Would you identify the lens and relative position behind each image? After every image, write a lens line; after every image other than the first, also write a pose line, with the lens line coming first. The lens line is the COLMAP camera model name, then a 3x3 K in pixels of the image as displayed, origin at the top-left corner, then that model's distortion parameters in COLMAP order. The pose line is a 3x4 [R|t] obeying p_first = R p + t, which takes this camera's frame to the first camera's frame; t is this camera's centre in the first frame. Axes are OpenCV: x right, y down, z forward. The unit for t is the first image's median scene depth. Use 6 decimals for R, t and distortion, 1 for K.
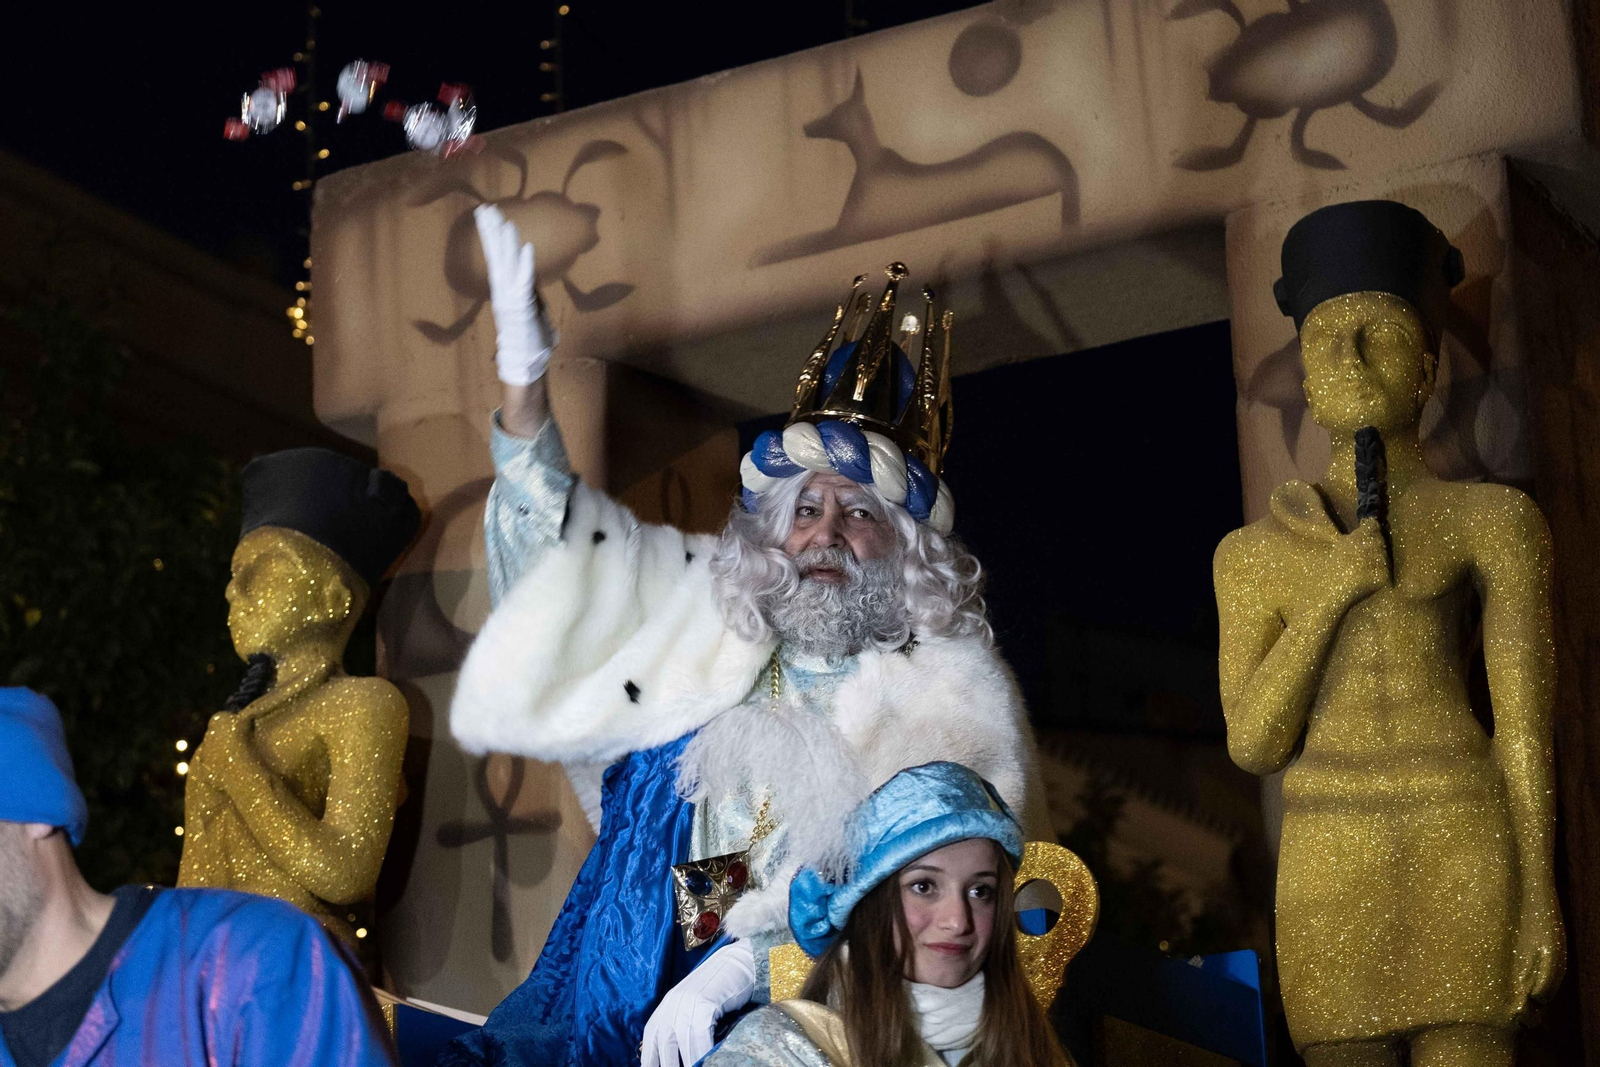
lens RADIAL K [[4230.5, 0, 801.7], [0, 4230.5, 421.4], [0, 0, 1]] dist [-0.035566, -0.195825]
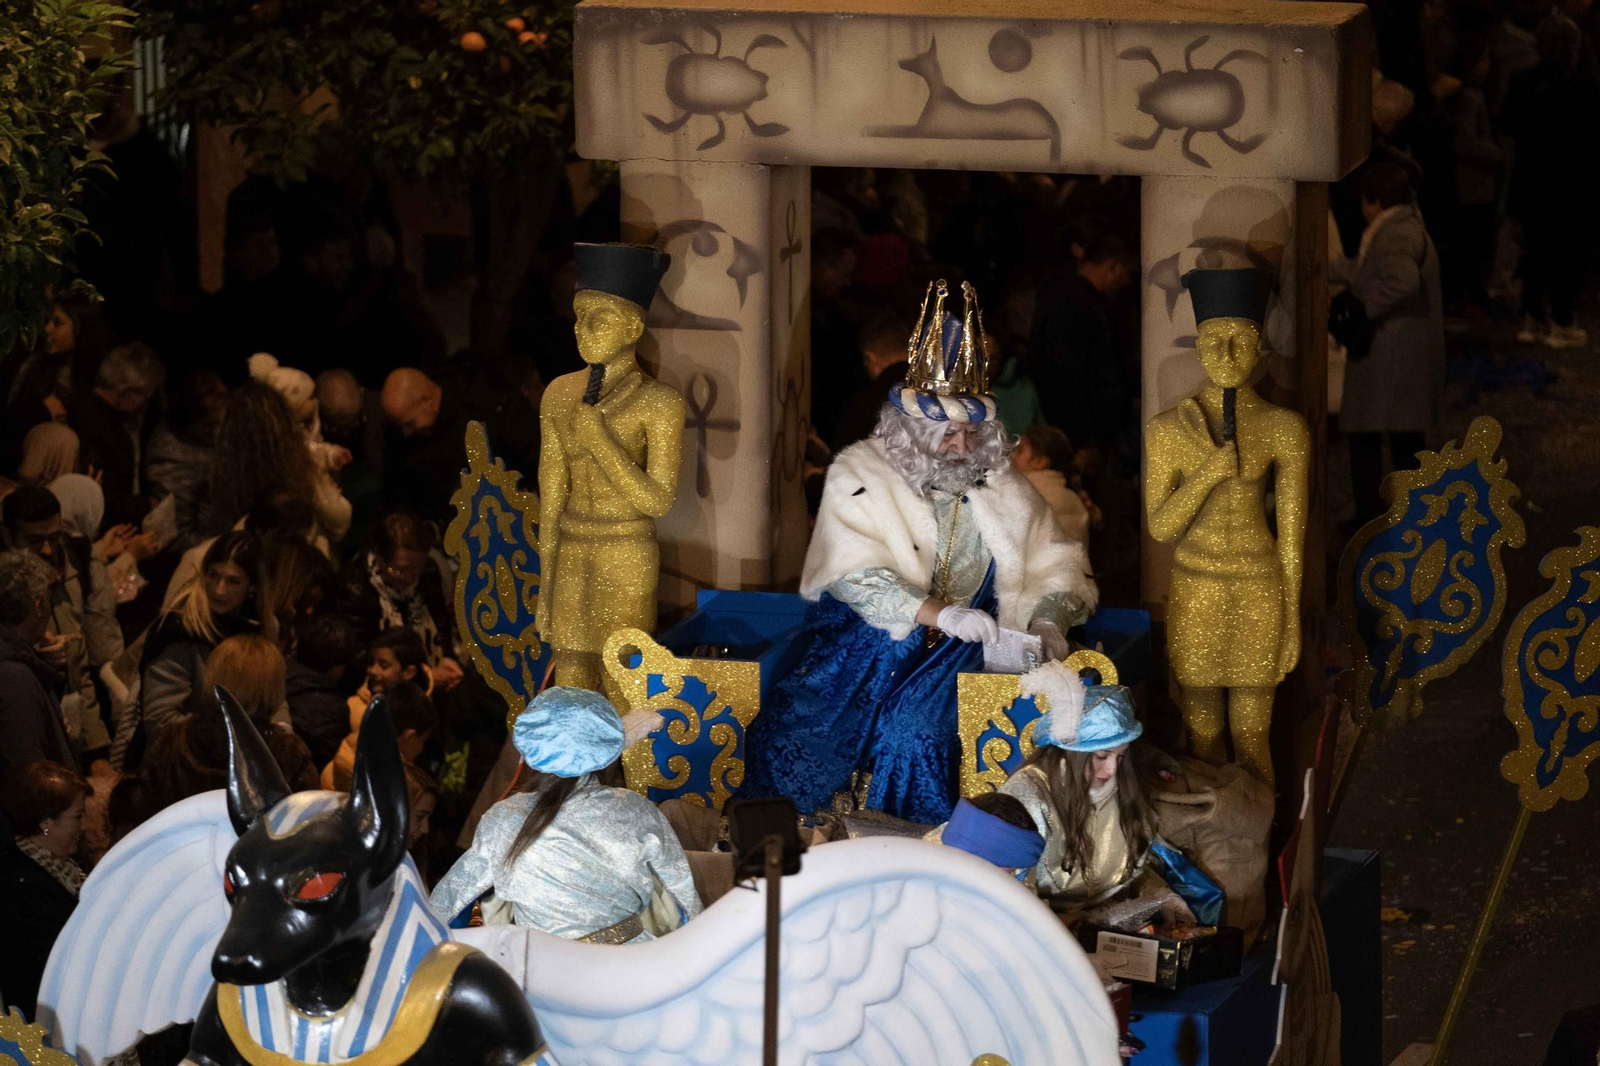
lens RADIAL K [[9443.3, 0, 1185.5], [0, 9443.3, 532.9], [0, 0, 1]] dist [-0.090568, 11.001229]
pose [[0.962519, -0.020907, 0.270406, -1.012694], [-0.116900, 0.867675, 0.483193, -1.928942], [-0.244727, -0.496693, 0.832710, -2.557687]]
